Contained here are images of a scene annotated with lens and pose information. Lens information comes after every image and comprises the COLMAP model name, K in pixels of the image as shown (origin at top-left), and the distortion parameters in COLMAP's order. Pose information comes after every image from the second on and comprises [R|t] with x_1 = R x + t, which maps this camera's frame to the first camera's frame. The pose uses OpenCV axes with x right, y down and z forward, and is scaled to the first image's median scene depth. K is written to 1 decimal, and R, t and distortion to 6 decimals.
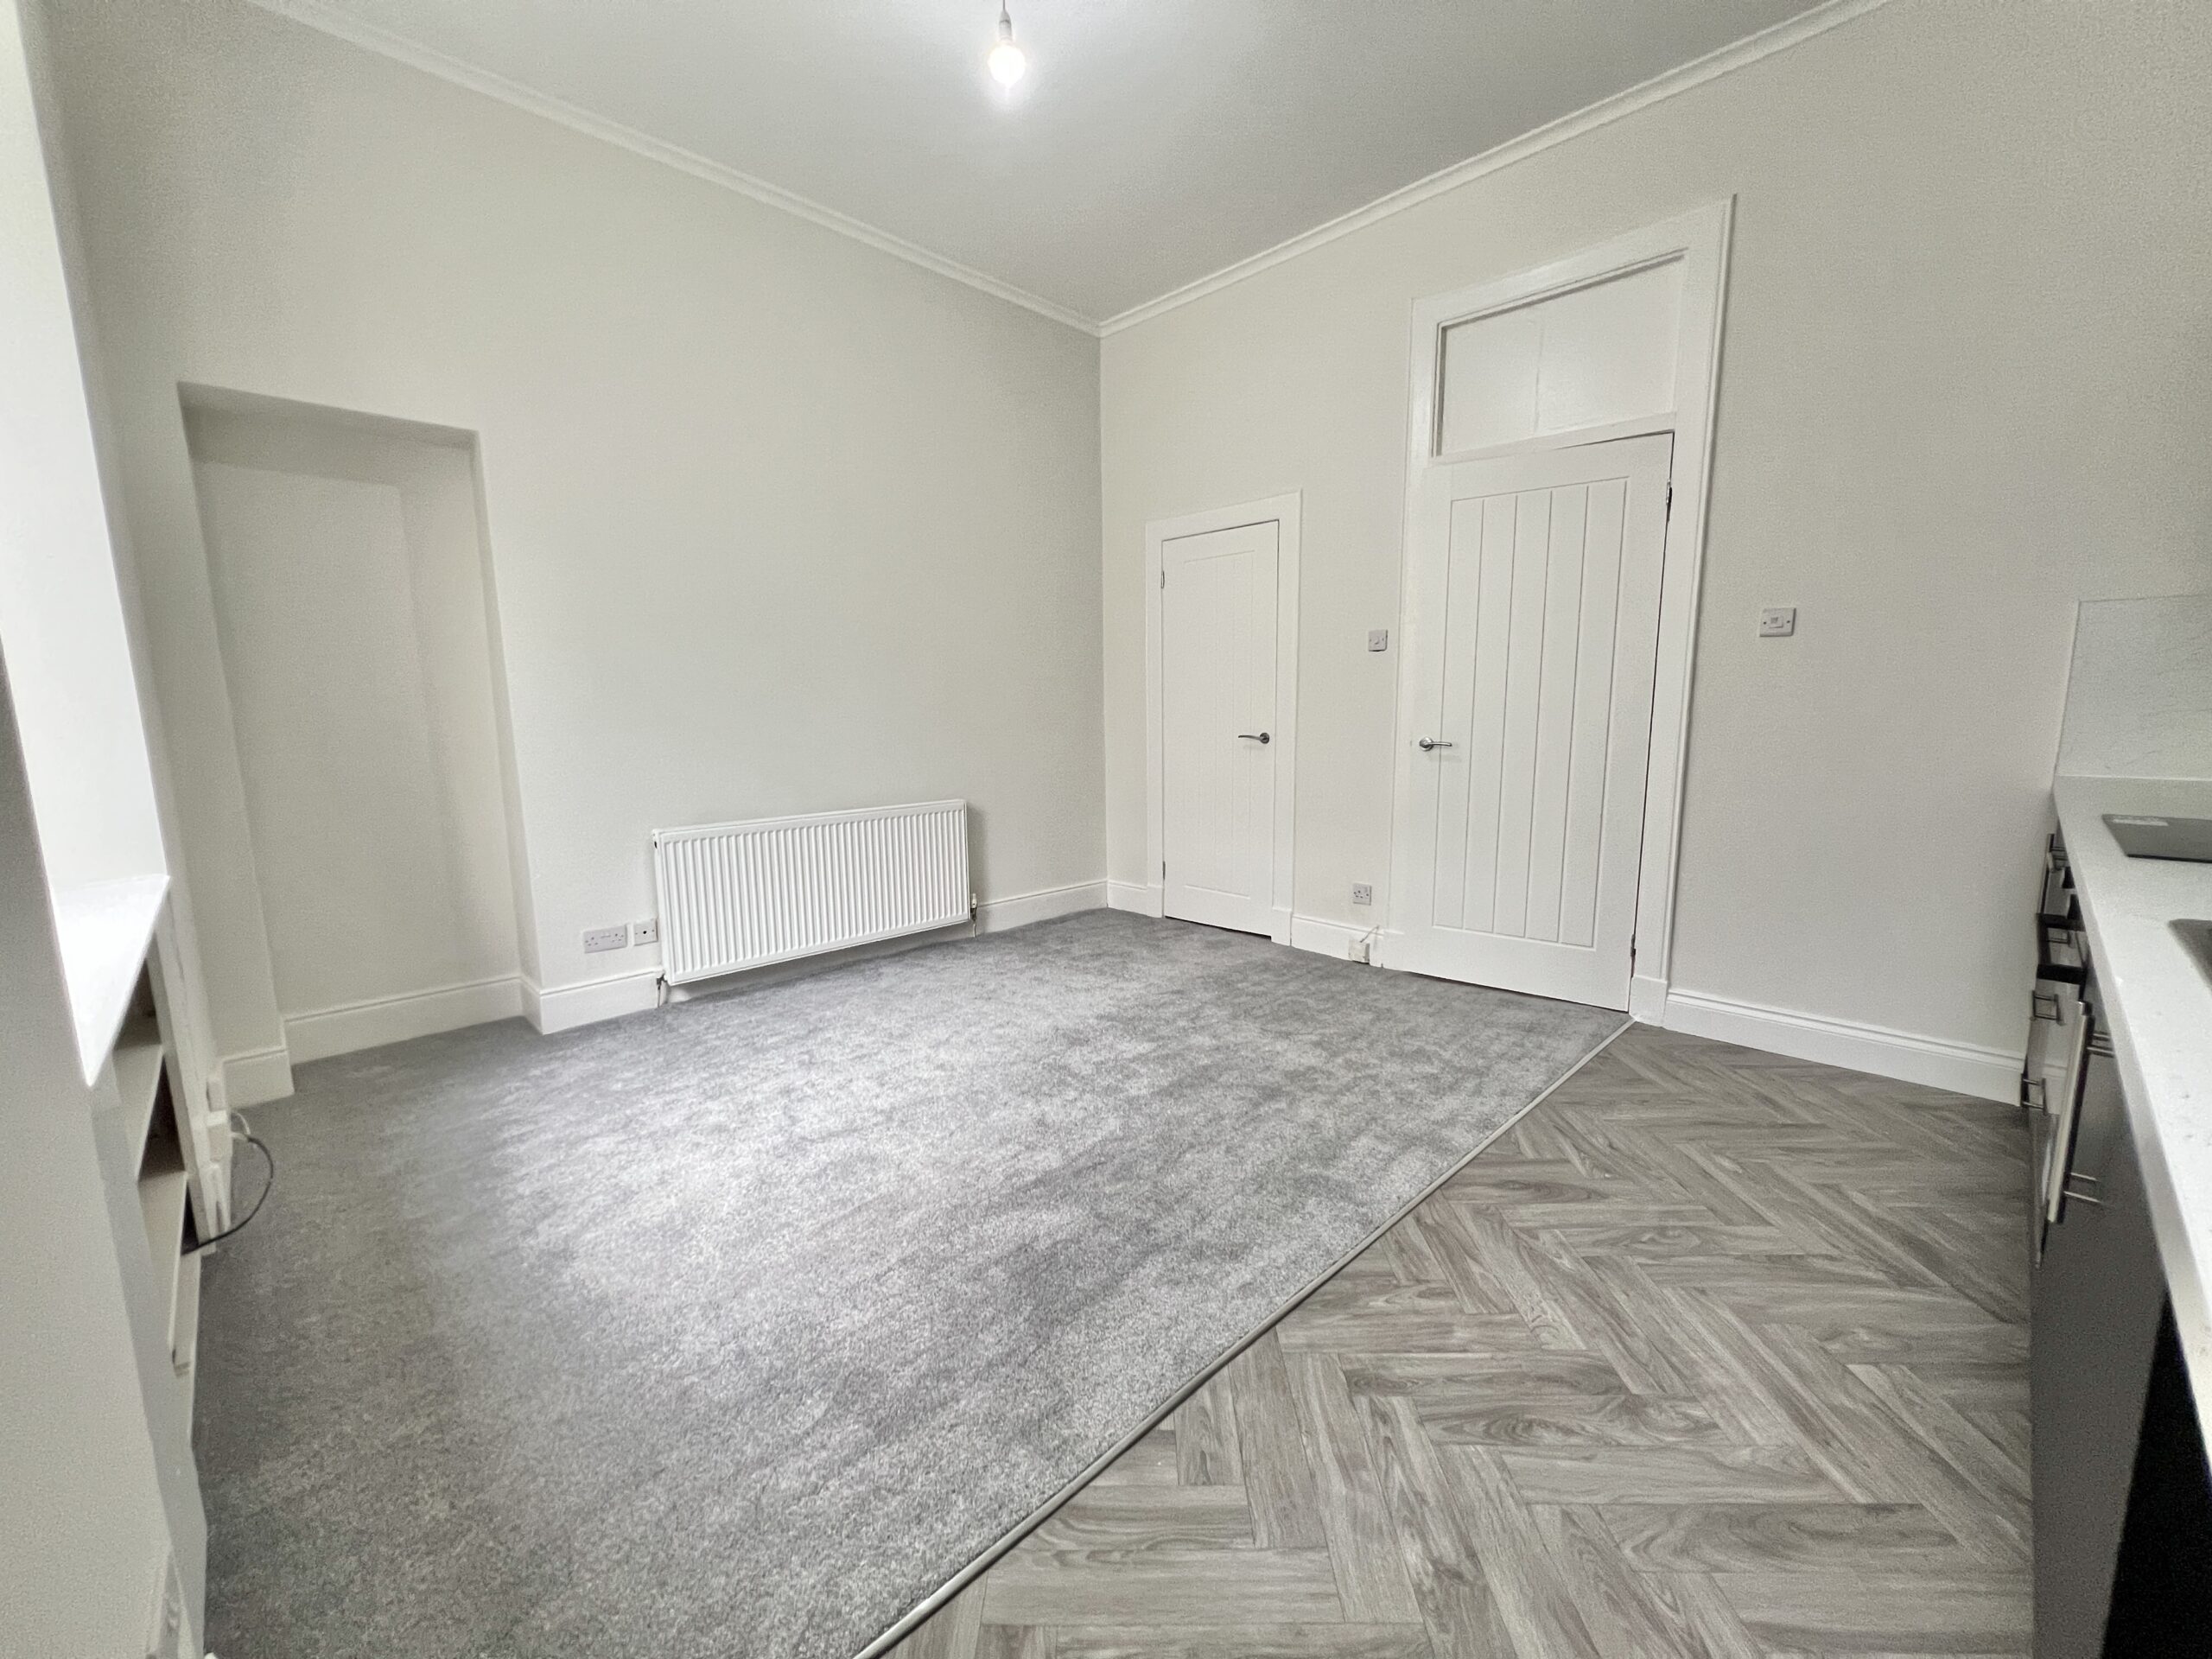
lens RADIAL K [[884.9, 0, 1108.0], [0, 884.9, 834.8], [0, 0, 1]] dist [0.000677, 0.000214]
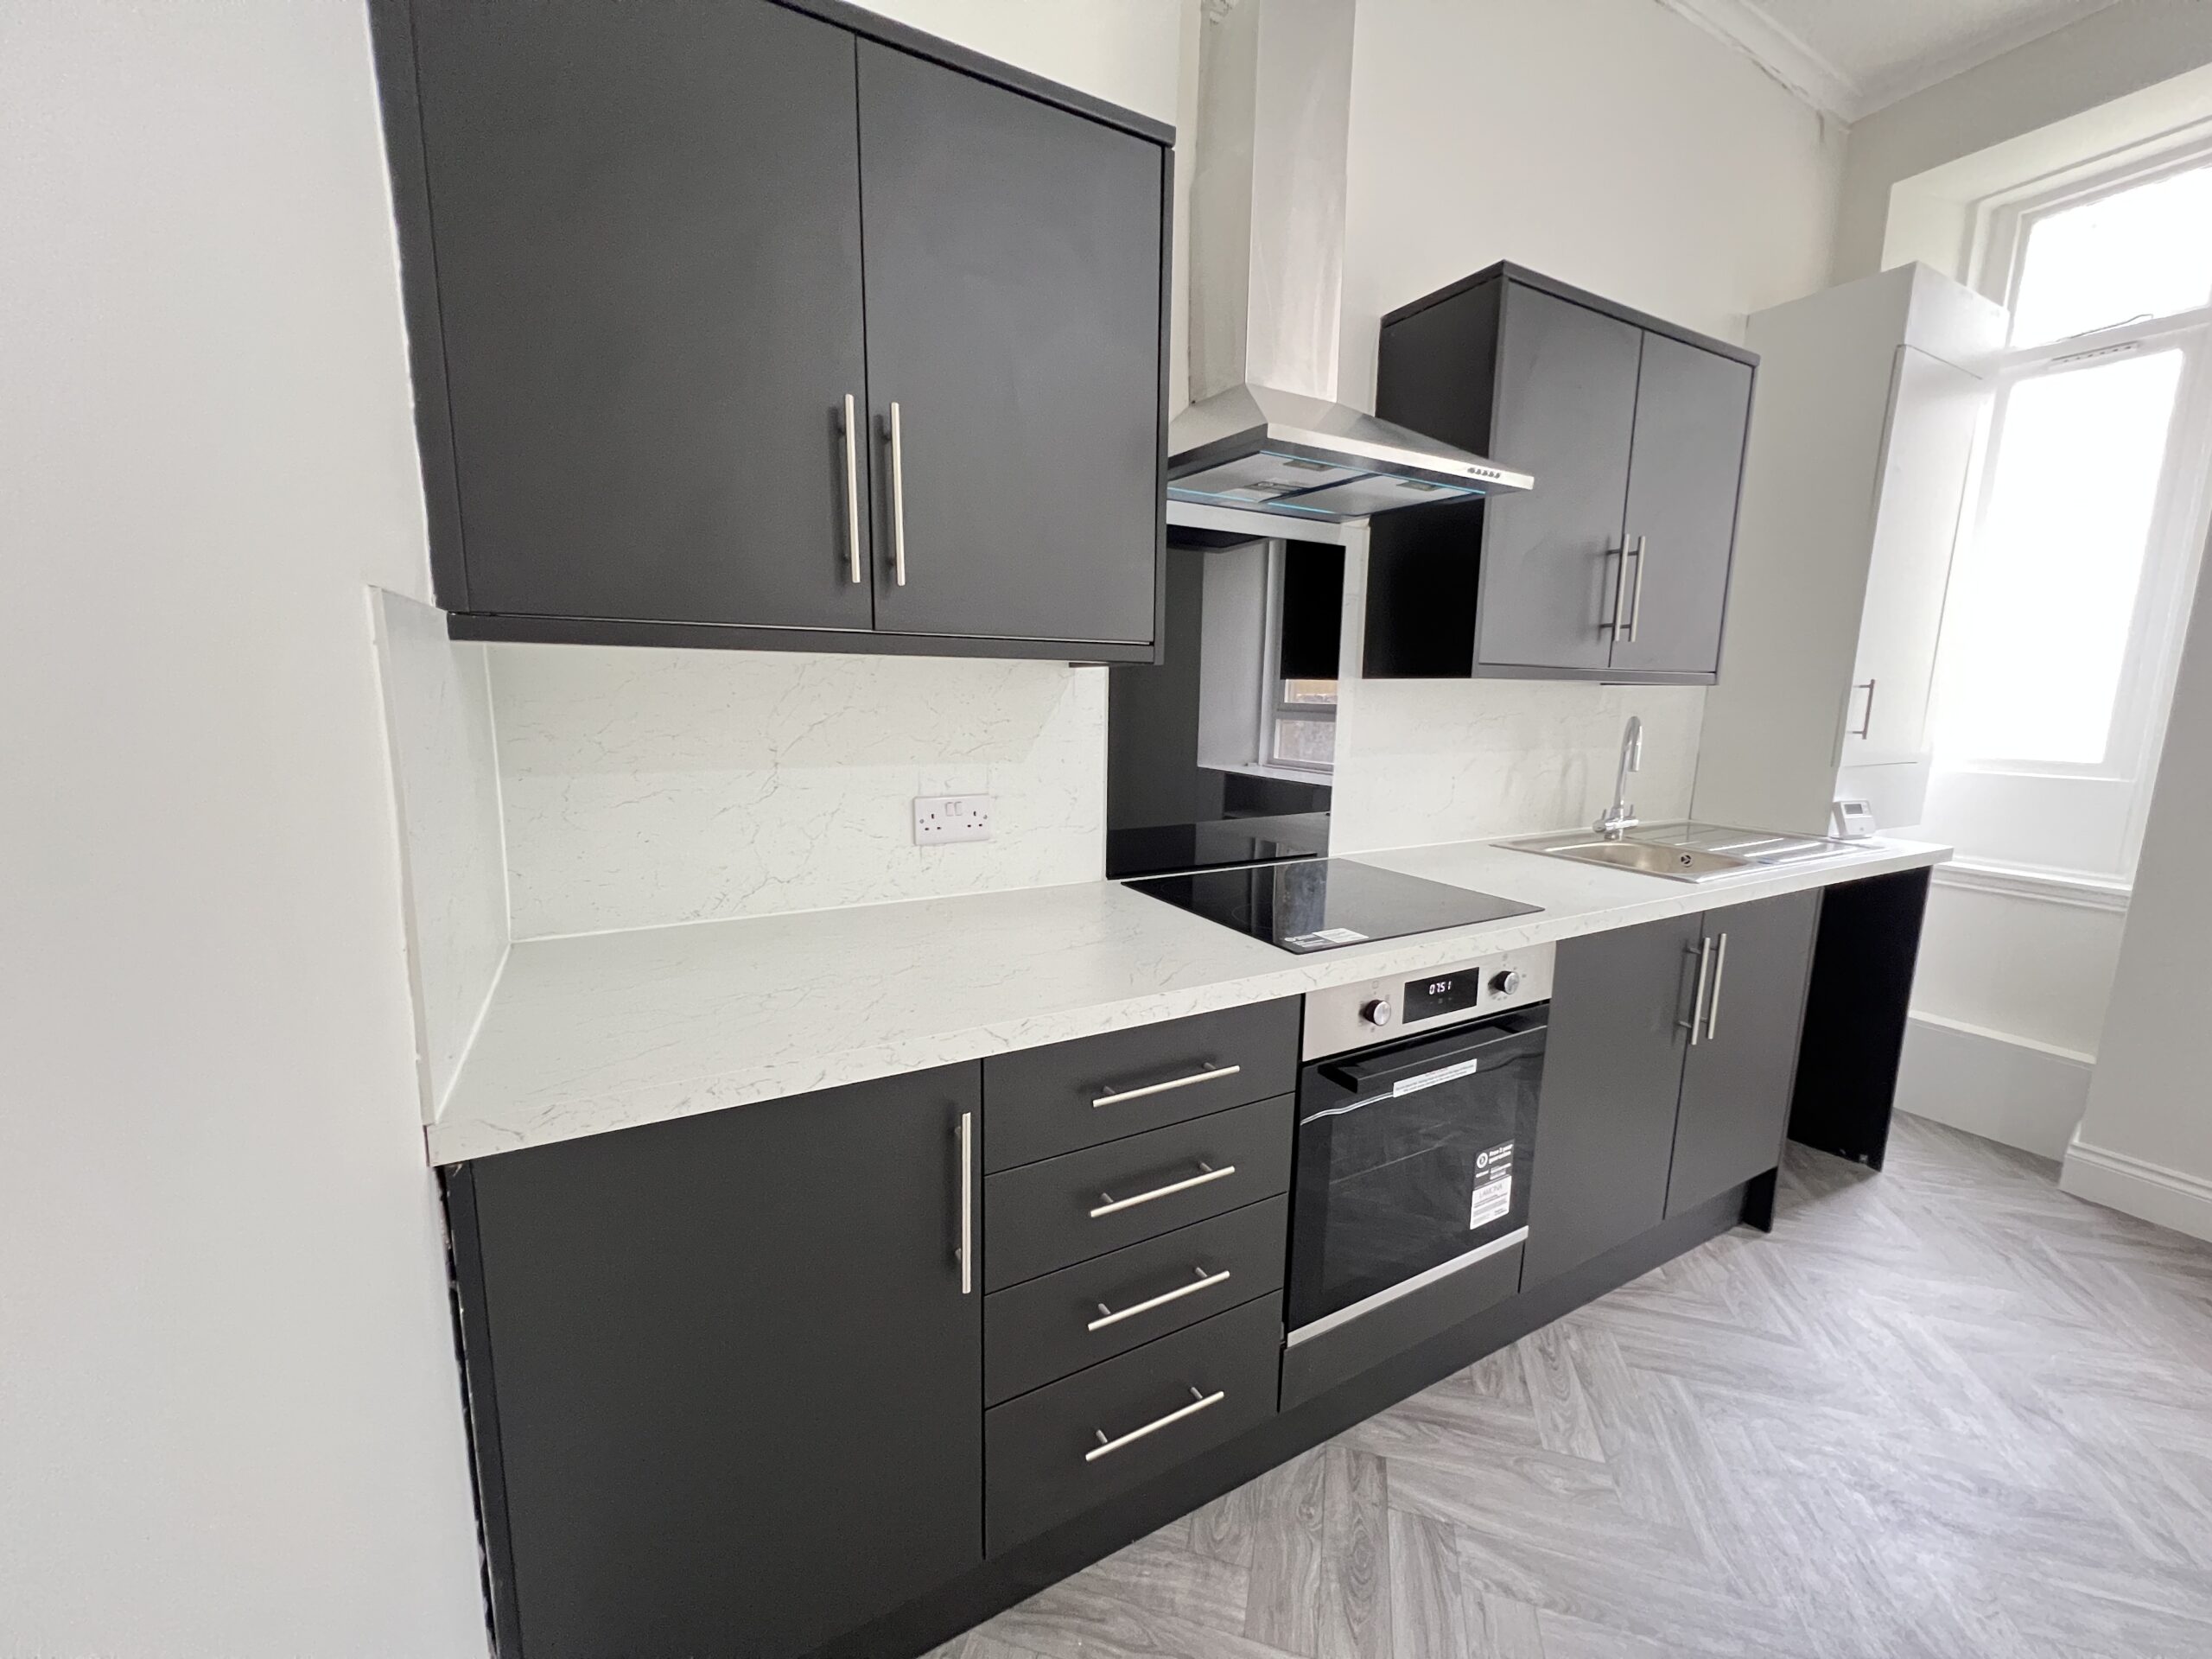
lens RADIAL K [[884.9, 0, 1106.1], [0, 884.9, 830.2], [0, 0, 1]] dist [0.000677, 0.000214]
pose [[-0.967218, -0.044466, 0.250022, 0.957020], [0.034694, 0.952180, 0.303561, -0.328601], [-0.251564, 0.302284, -0.919423, 1.521567]]
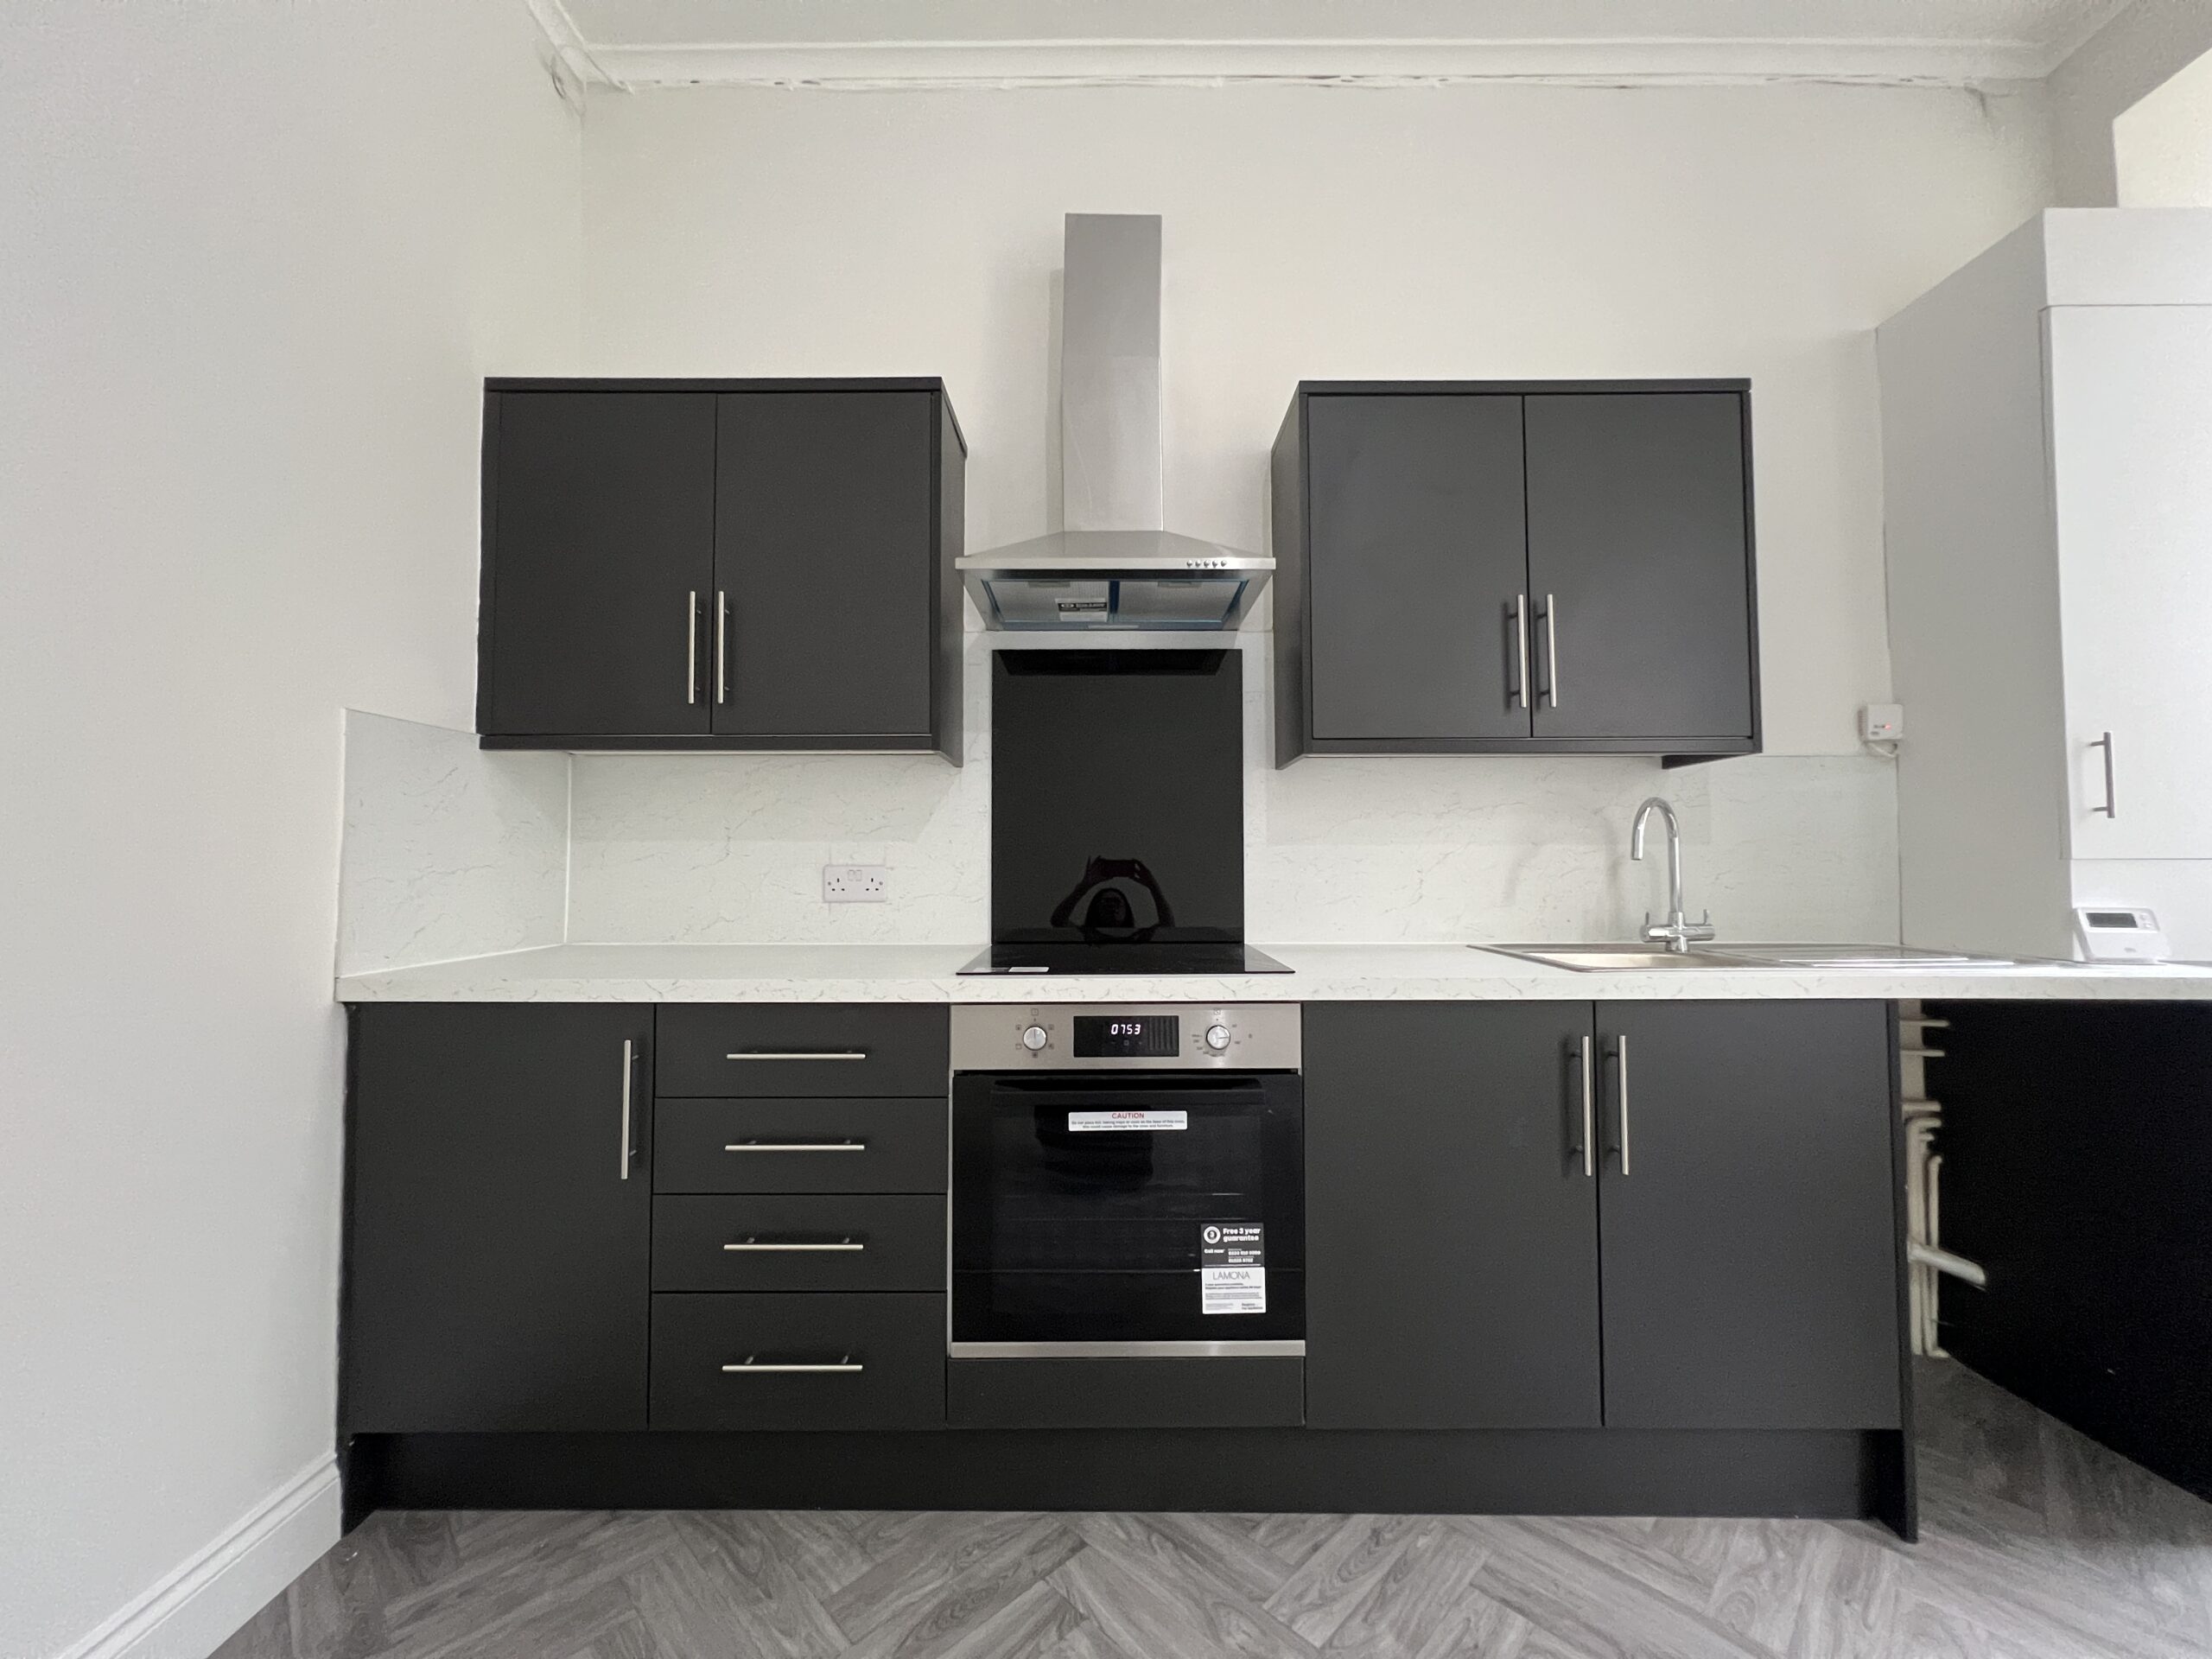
lens RADIAL K [[884.9, 0, 1103.8], [0, 884.9, 830.5], [0, 0, 1]] dist [0.000677, 0.000214]
pose [[-0.717483, 0.040547, 0.695395, 0.311056], [0.117537, 0.991037, 0.063486, -0.184711], [-0.686588, 0.127285, -0.715818, 1.344038]]
